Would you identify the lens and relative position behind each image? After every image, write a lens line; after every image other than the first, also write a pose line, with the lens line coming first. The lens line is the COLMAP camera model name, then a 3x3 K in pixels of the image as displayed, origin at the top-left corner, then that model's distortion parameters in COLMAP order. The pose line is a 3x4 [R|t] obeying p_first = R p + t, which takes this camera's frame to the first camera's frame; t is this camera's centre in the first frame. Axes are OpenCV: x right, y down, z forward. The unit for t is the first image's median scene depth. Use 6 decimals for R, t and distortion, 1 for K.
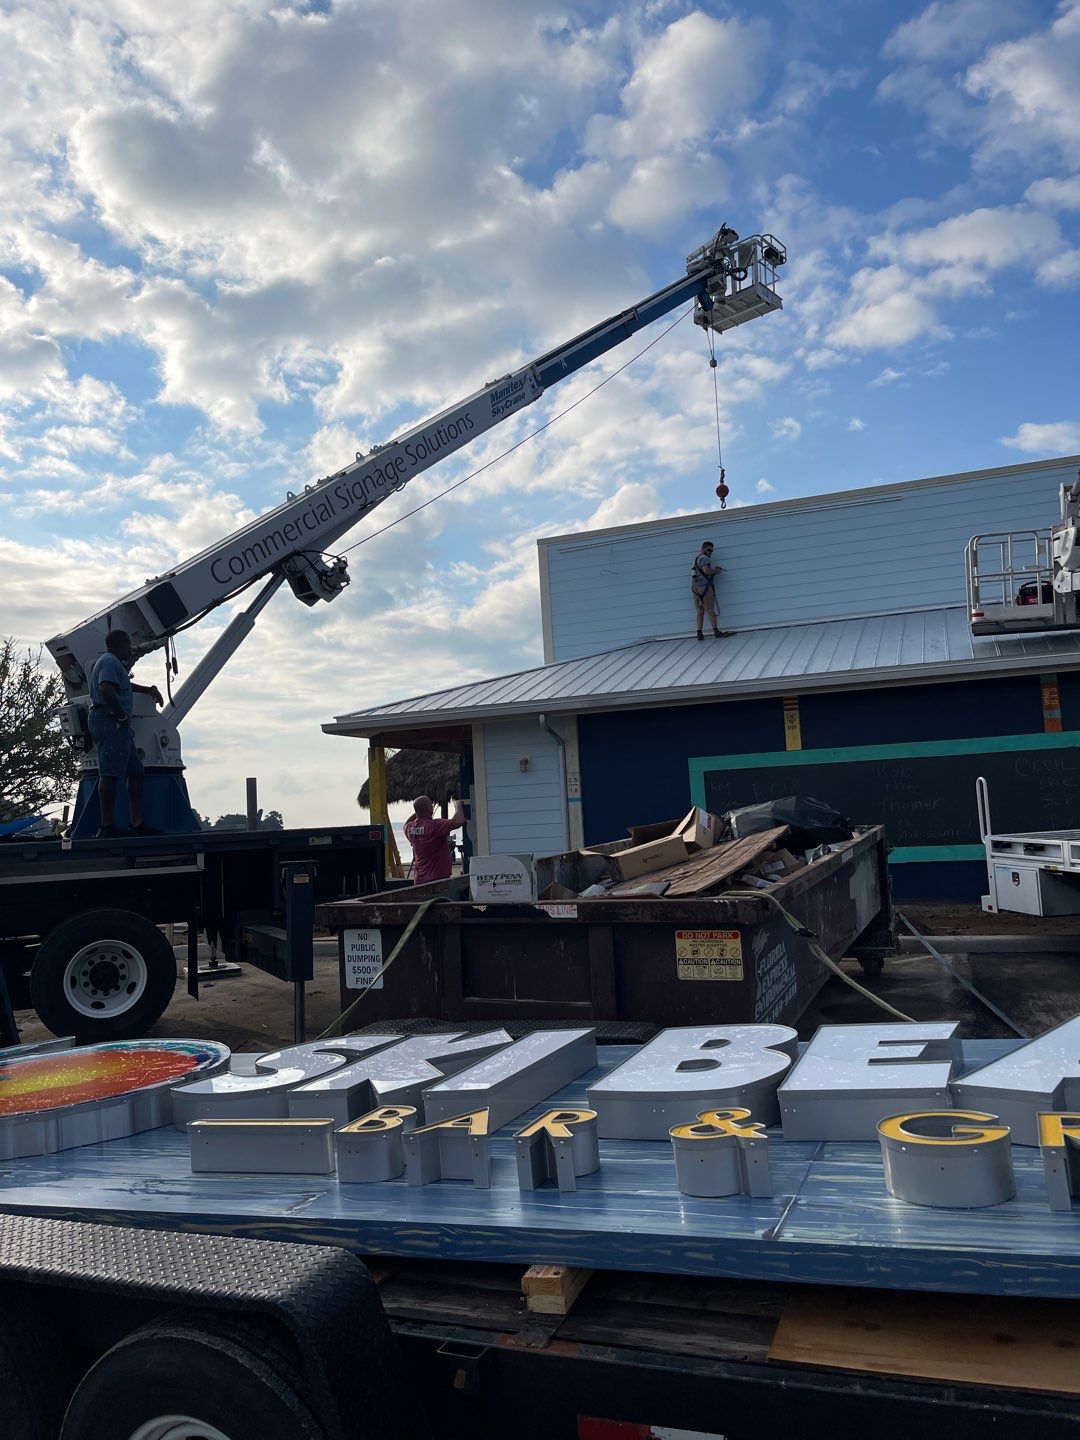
lens RADIAL K [[1073.0, 0, 540.0], [0, 1073.0, 720.0], [0, 0, 1]] dist [0.031328, -0.006122]
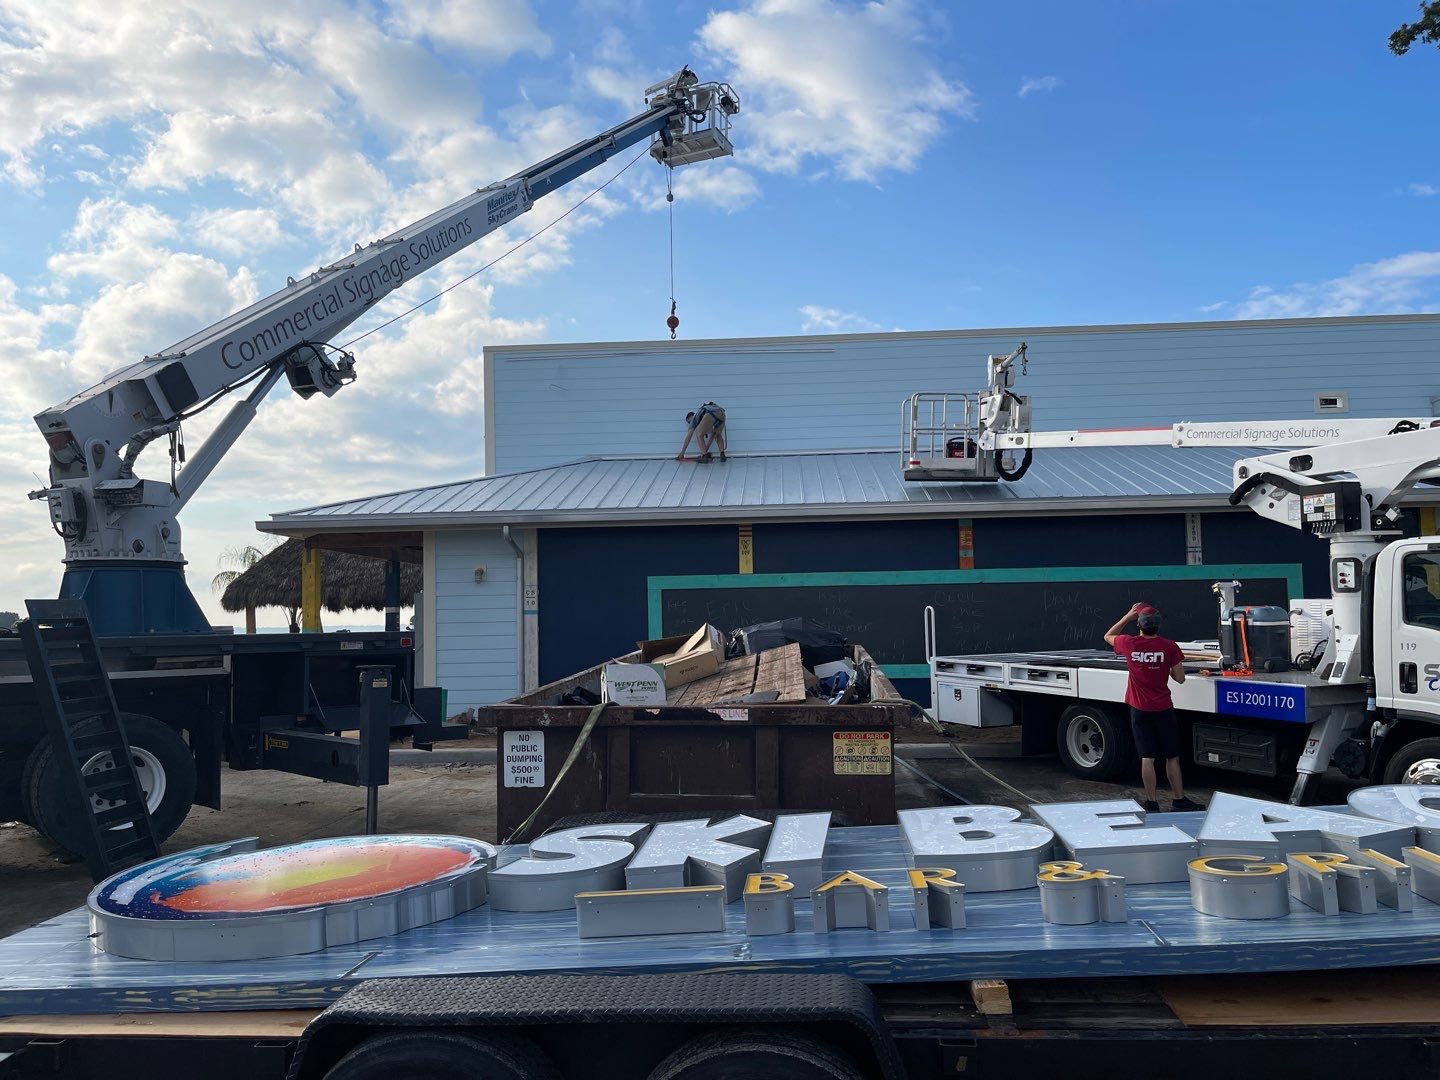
lens RADIAL K [[1073.0, 0, 721.7], [0, 1073.0, 548.4], [0, 0, 1]] dist [0.031328, -0.006122]
pose [[0.953695, 0.055407, 0.295627, -0.149530], [-0.058948, 0.998256, 0.003070, 0.001312], [-0.294942, -0.020354, 0.955298, -0.026711]]
